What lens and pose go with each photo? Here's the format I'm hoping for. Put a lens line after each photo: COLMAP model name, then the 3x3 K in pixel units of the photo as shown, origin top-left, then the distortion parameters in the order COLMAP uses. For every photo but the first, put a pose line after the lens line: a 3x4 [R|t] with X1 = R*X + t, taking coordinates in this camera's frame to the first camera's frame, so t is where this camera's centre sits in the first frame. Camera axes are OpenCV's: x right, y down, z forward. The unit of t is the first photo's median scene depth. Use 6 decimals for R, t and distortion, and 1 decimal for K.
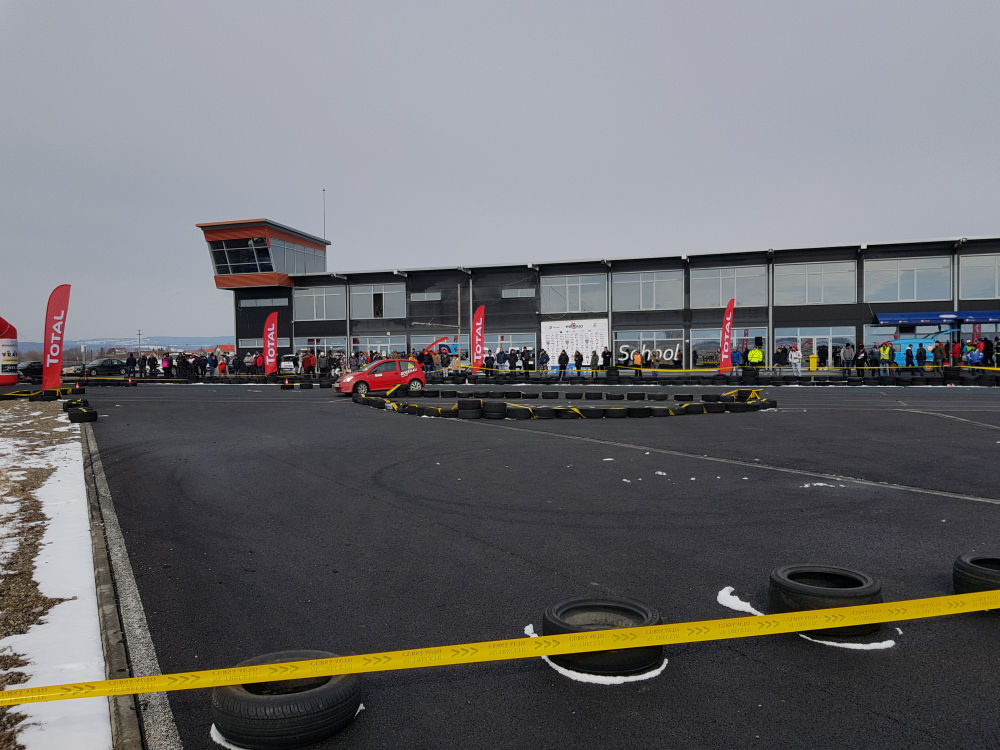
lens RADIAL K [[772.6, 0, 500.0], [0, 772.6, 375.0], [0, 0, 1]] dist [0.064858, 0.000082]
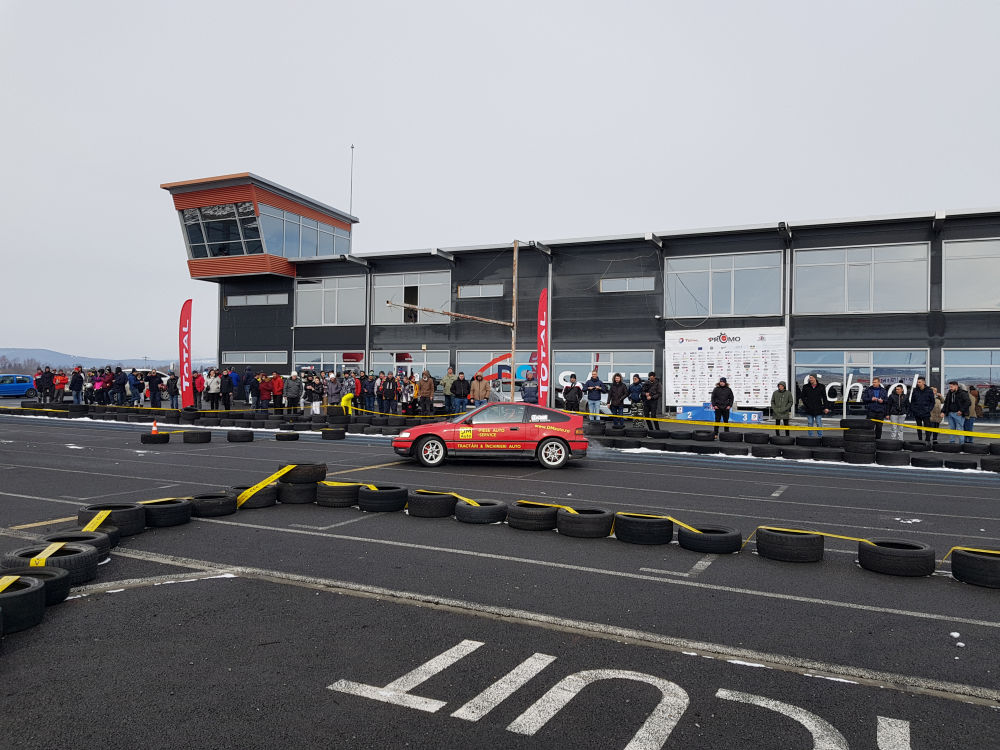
lens RADIAL K [[772.6, 0, 500.0], [0, 772.6, 375.0], [0, 0, 1]] dist [0.064858, 0.000082]
pose [[0.992474, 0.027690, -0.119287, -0.000666], [-0.031888, 0.998932, -0.033428, -0.009877], [0.118234, 0.036980, 0.992297, 0.360186]]
